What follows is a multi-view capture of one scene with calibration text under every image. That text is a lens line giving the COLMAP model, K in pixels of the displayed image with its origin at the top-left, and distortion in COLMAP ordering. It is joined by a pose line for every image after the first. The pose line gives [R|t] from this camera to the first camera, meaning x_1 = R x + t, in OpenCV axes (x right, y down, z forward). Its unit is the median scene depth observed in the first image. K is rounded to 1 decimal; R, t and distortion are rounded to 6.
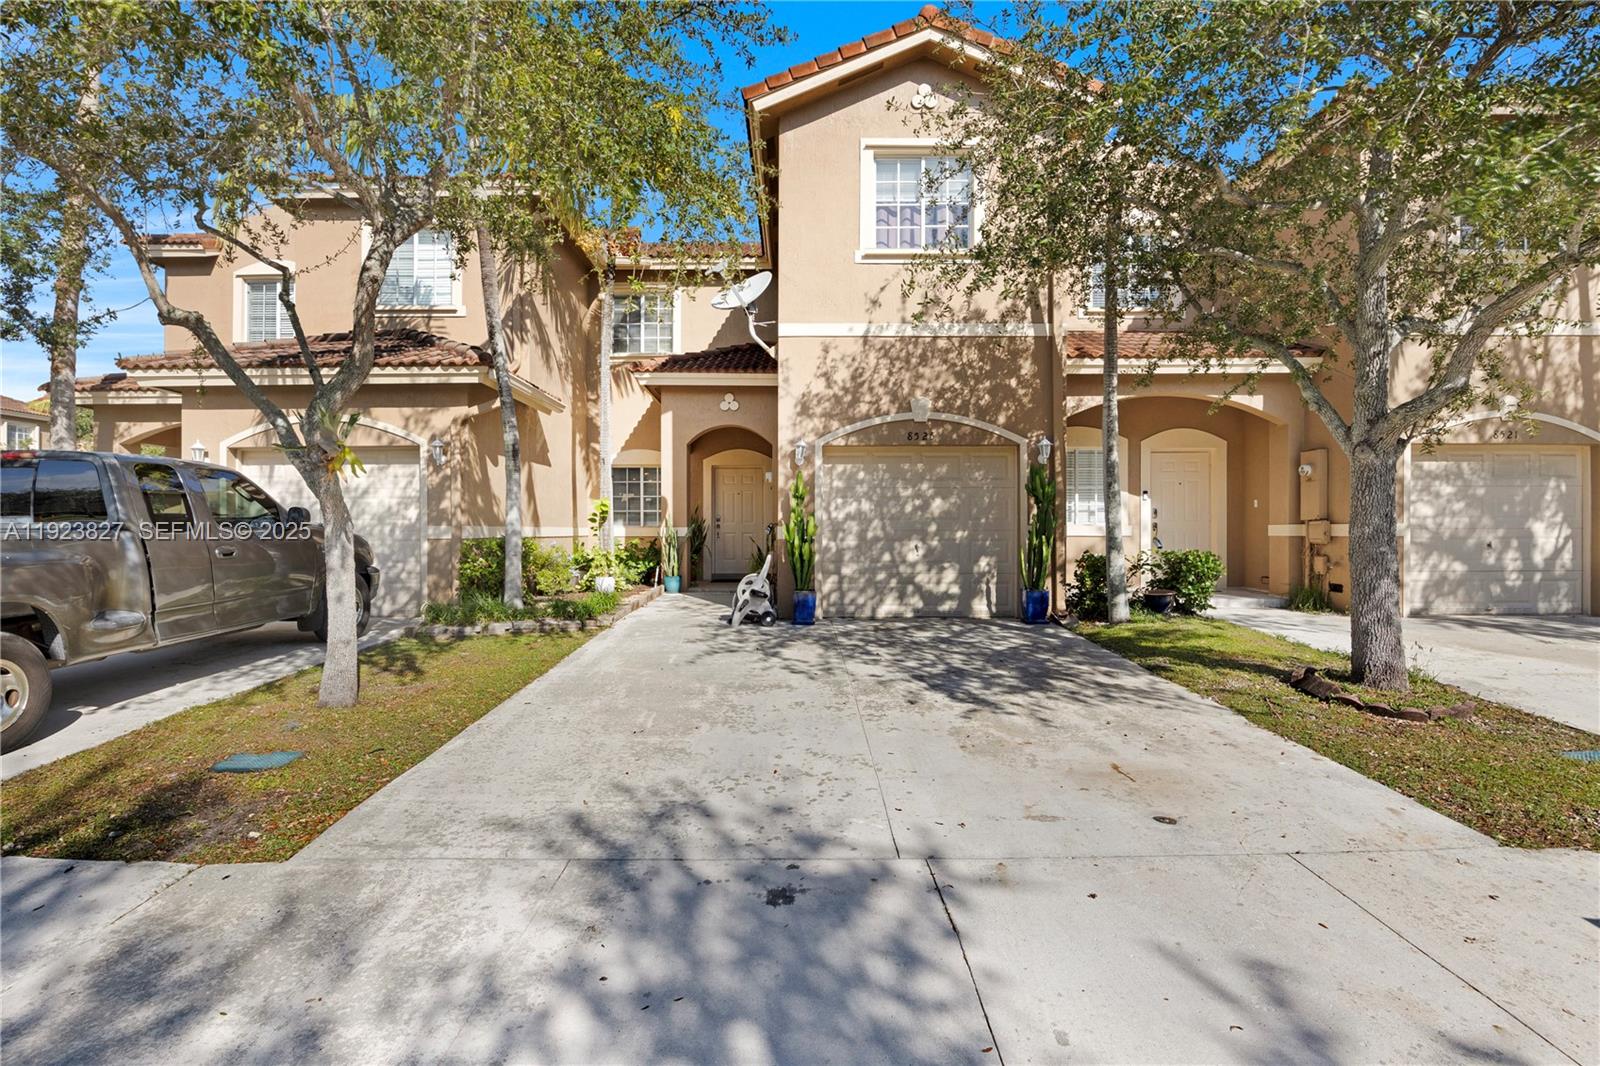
lens RADIAL K [[725.9, 0, 799.4], [0, 725.9, 531.1], [0, 0, 1]] dist [-0.015047, -0.000035]
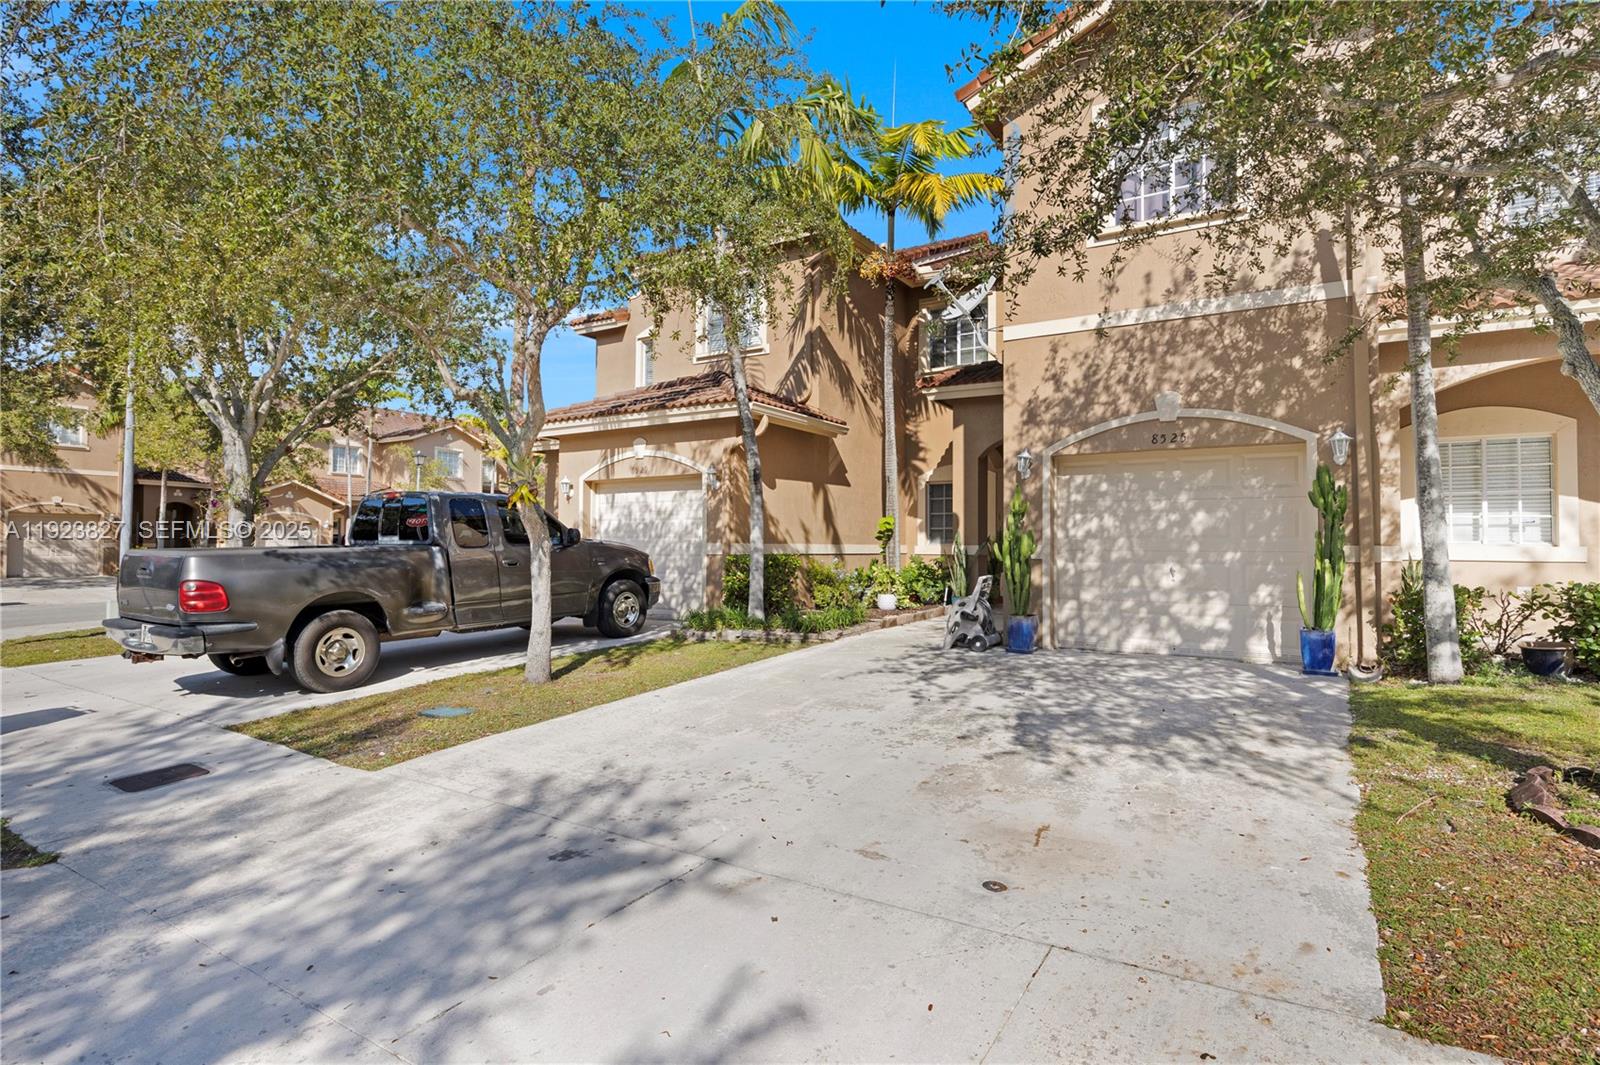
lens RADIAL K [[767.4, 0, 797.9], [0, 767.4, 531.0], [0, 0, 1]] dist [-0.012336, 0.000098]
pose [[0.862603, -0.003892, -0.505866, 0.255579], [-0.007780, 0.999750, -0.020958, -0.002129], [0.505821, 0.022014, 0.862357, 0.024932]]
